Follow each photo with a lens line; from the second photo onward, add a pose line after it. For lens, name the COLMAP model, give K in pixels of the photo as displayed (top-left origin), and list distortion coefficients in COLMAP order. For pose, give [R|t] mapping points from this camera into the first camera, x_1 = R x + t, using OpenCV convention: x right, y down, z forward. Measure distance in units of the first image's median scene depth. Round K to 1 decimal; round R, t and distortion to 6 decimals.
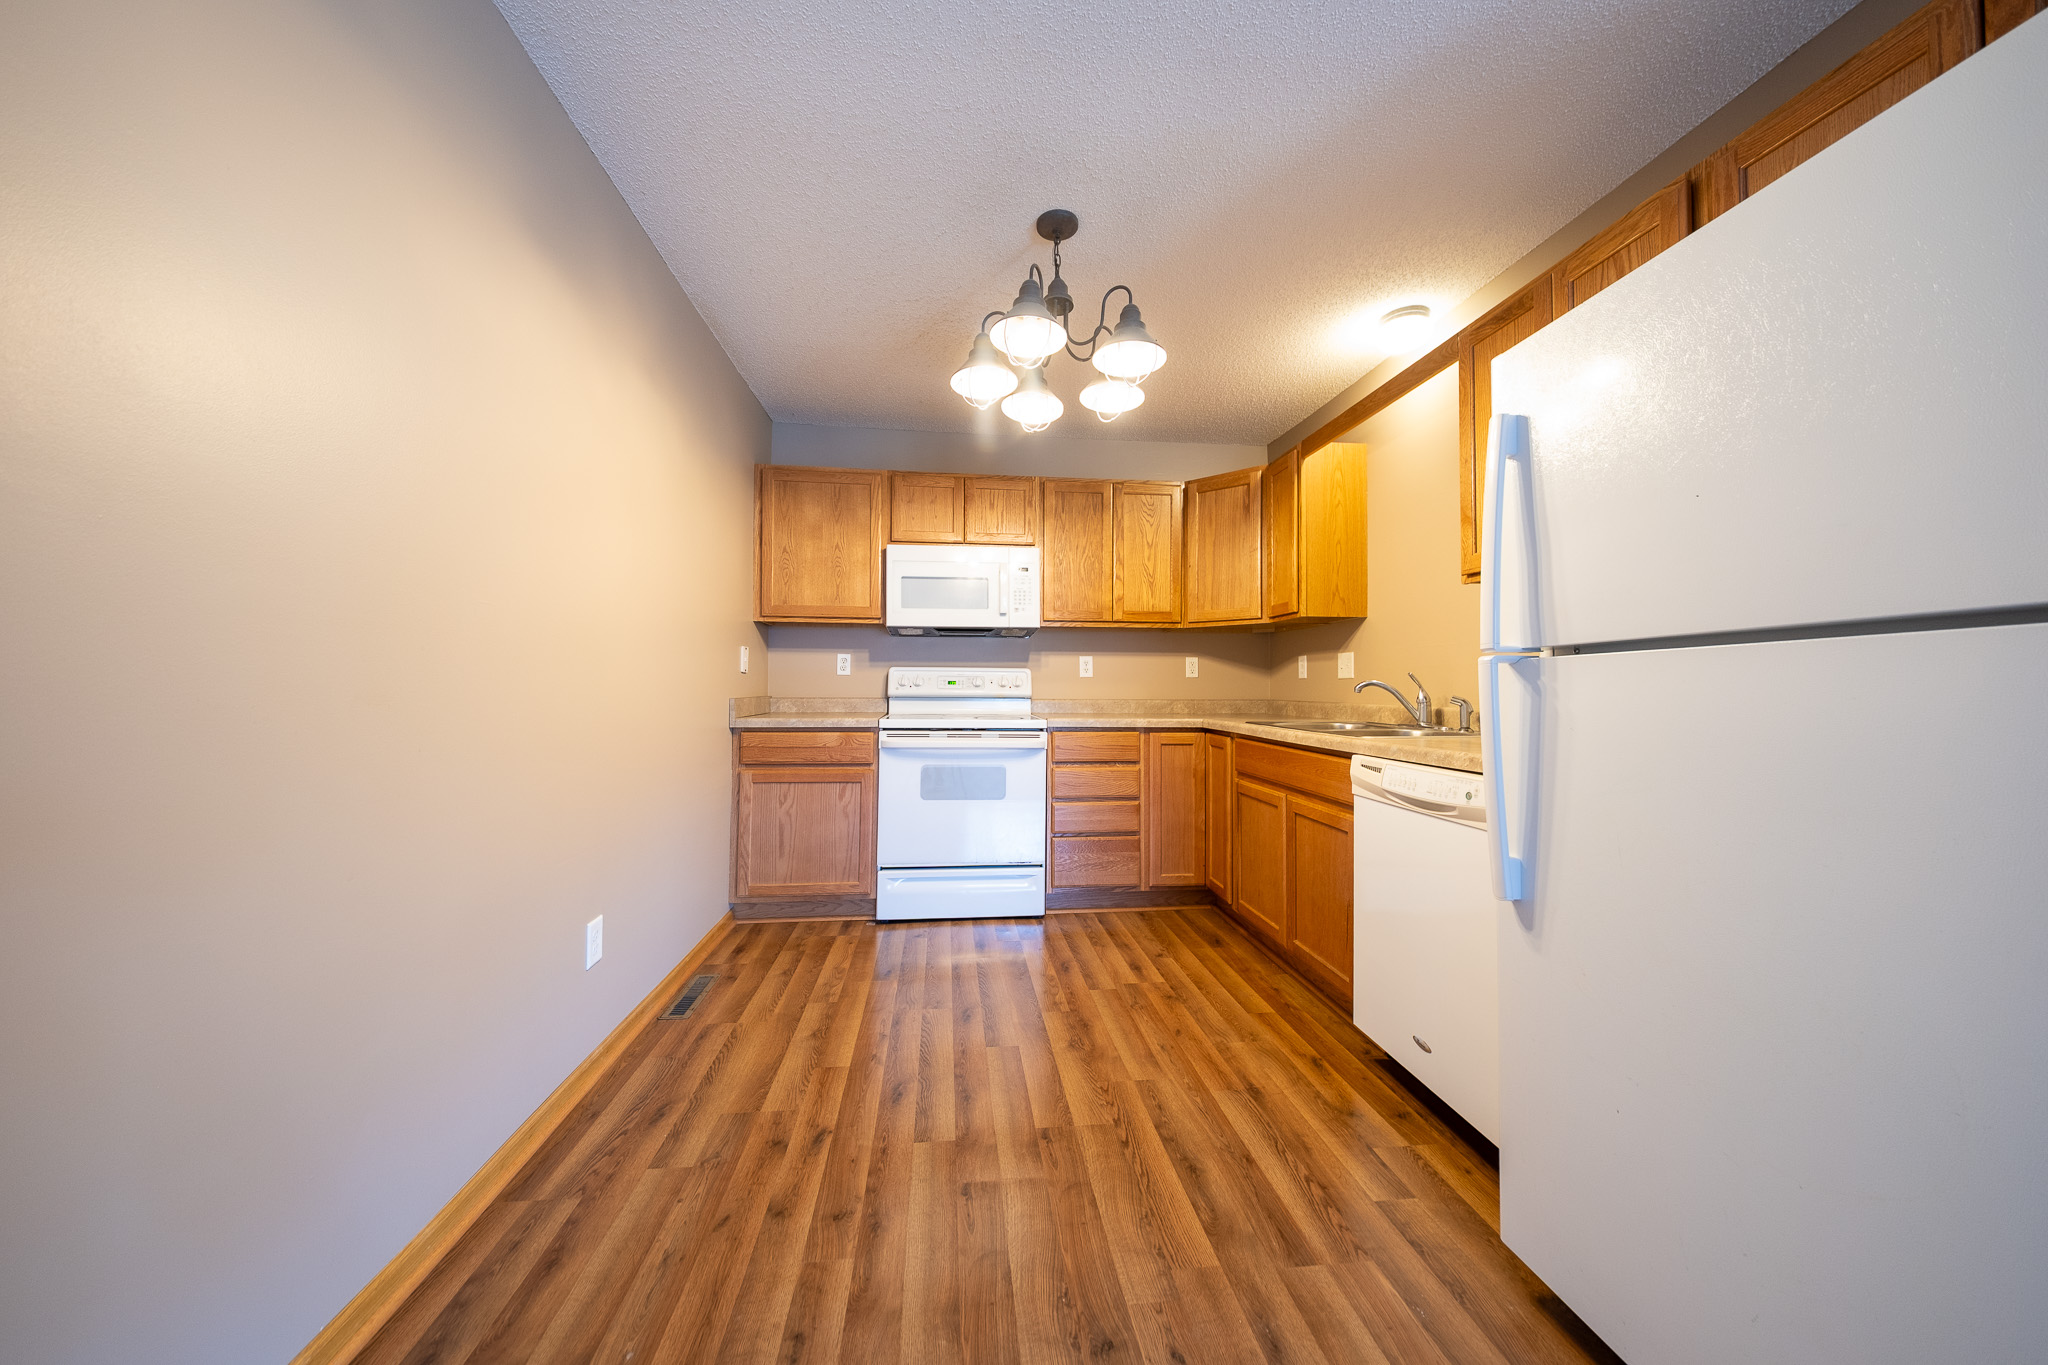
lens RADIAL K [[694.0, 0, 1022.1], [0, 694.0, 682.8], [0, 0, 1]] dist [0.001109, -0.000960]
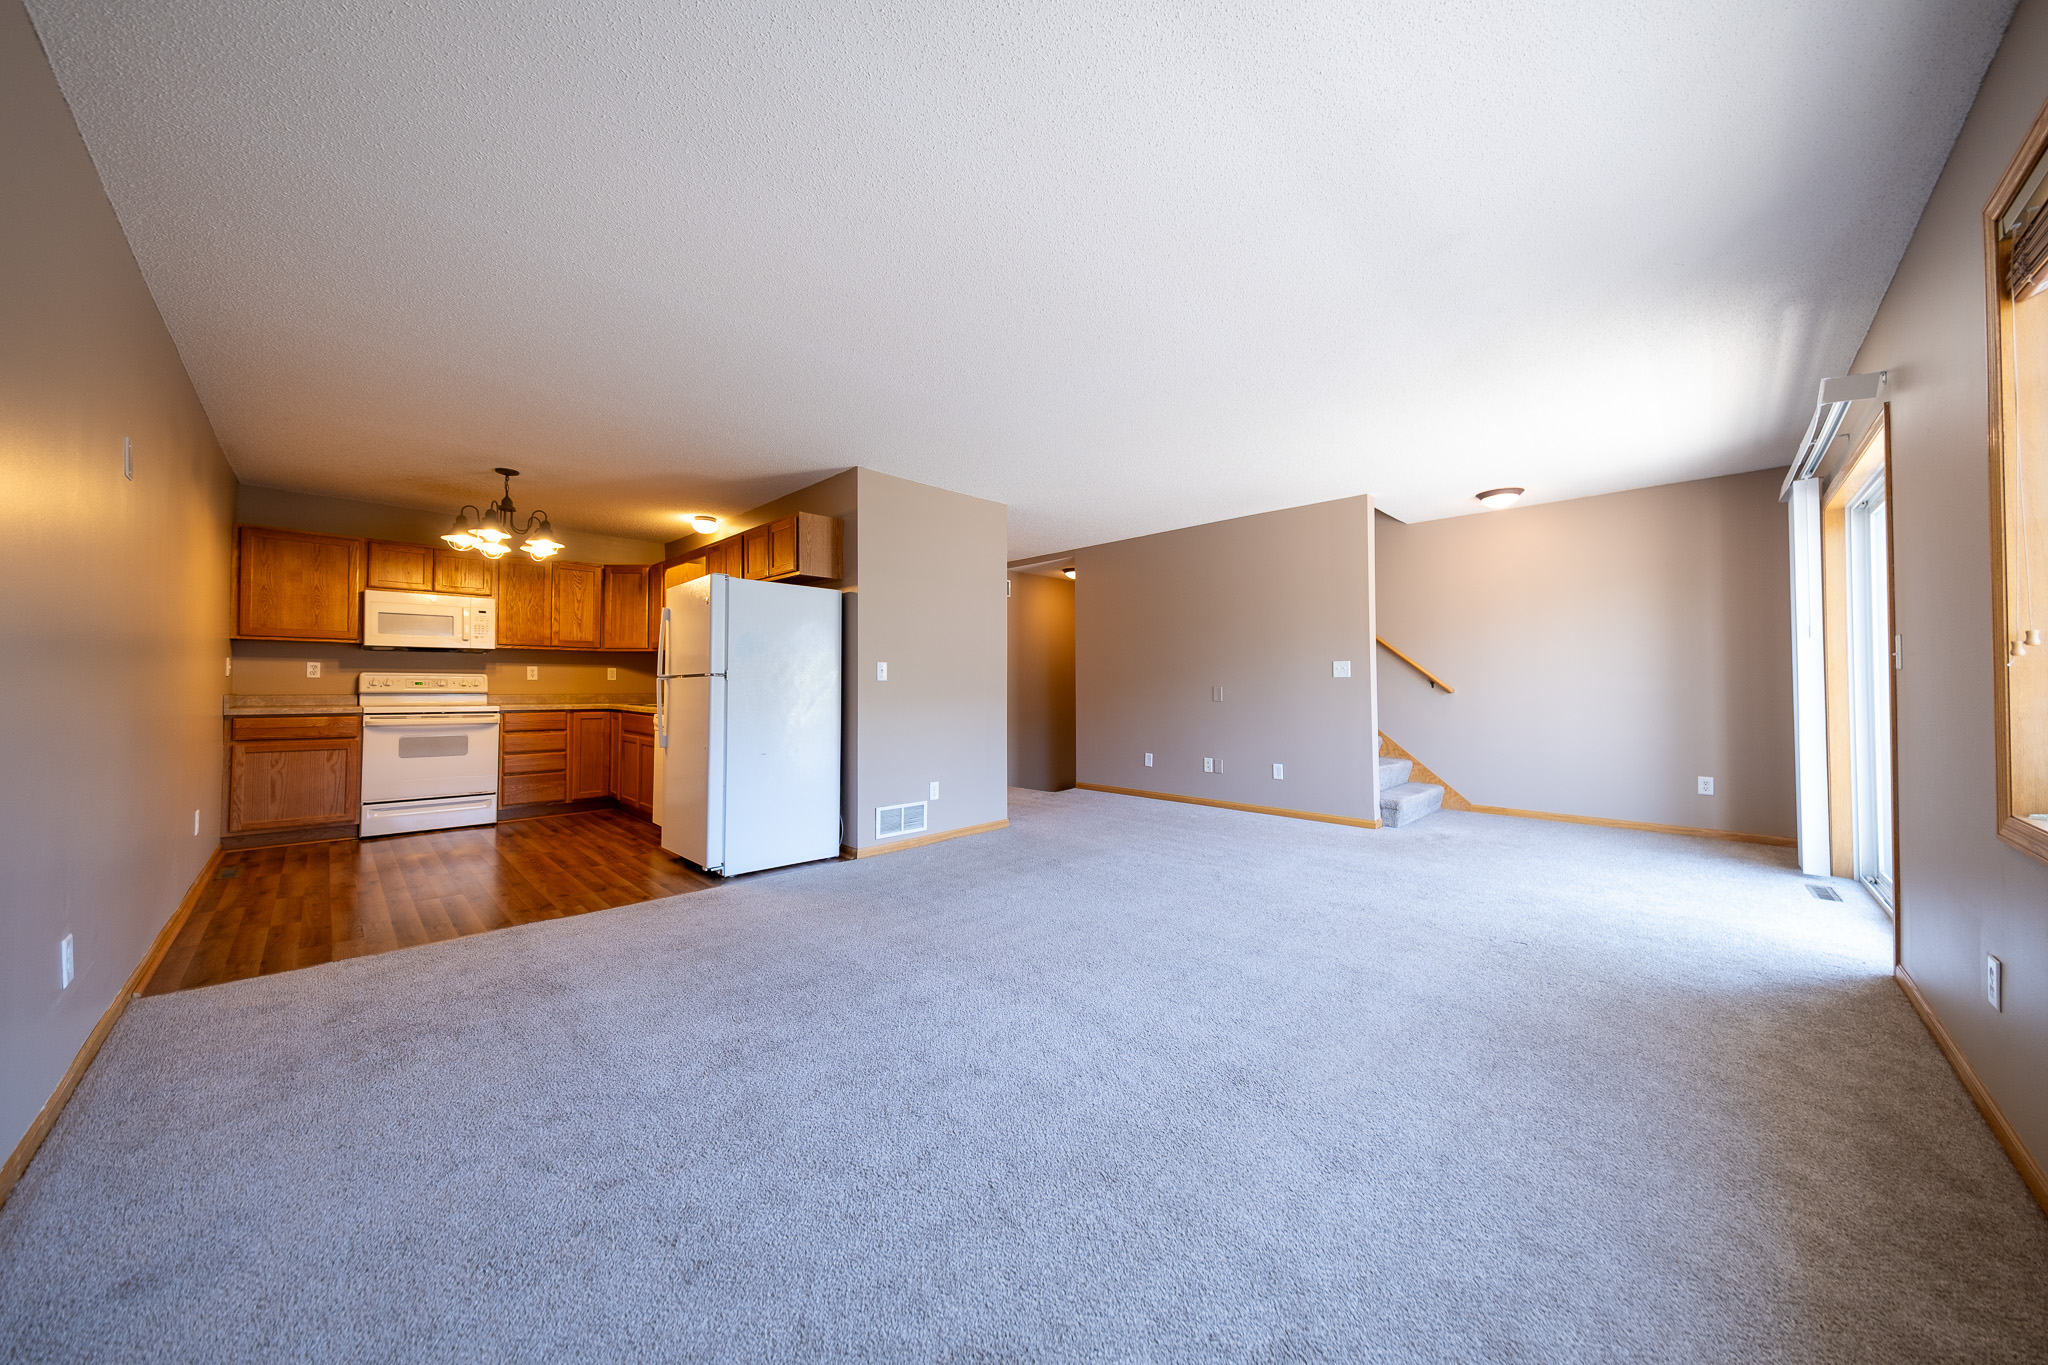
lens RADIAL K [[694.0, 0, 1024.0], [0, 694.0, 675.7], [0, 0, 1]] dist [0.001109, -0.000960]
pose [[0.779774, 0.007644, 0.626015, -0.026002], [-0.003112, 0.999960, -0.008334, -0.009169], [-0.626054, 0.004551, 0.779766, -1.051375]]
